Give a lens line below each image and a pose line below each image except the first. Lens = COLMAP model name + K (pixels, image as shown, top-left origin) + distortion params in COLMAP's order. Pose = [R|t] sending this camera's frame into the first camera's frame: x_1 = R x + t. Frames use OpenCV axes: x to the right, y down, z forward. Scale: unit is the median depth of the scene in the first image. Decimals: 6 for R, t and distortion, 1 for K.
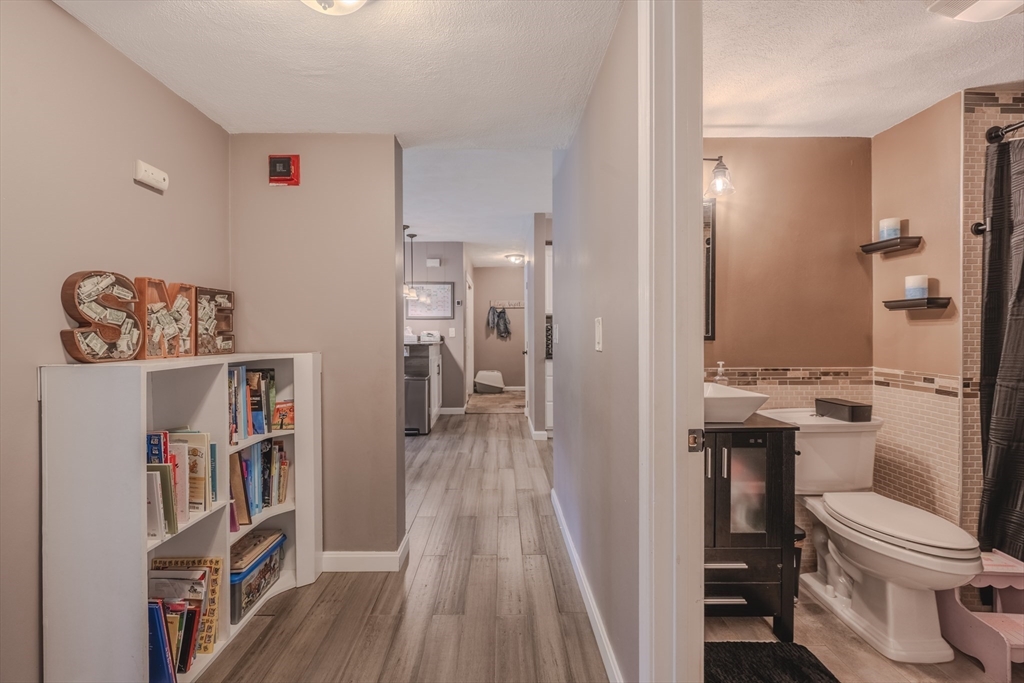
lens RADIAL K [[404.3, 0, 501.3], [0, 404.3, 338.7], [0, 0, 1]] dist [0.003804, -0.002137]
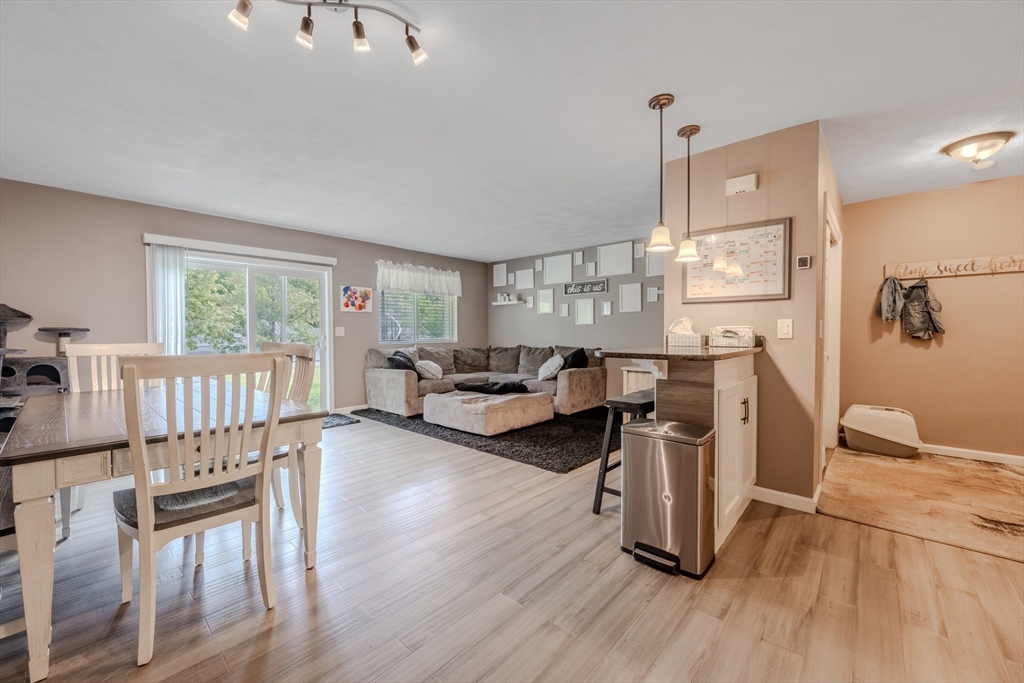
lens RADIAL K [[404.3, 0, 514.3], [0, 404.3, 338.1], [0, 0, 1]] dist [0.003804, -0.002137]
pose [[0.742076, 0.016472, -0.670113, -0.044805], [-0.013540, 0.999862, 0.009584, -0.005526], [0.670179, 0.001961, 0.742197, 0.488289]]
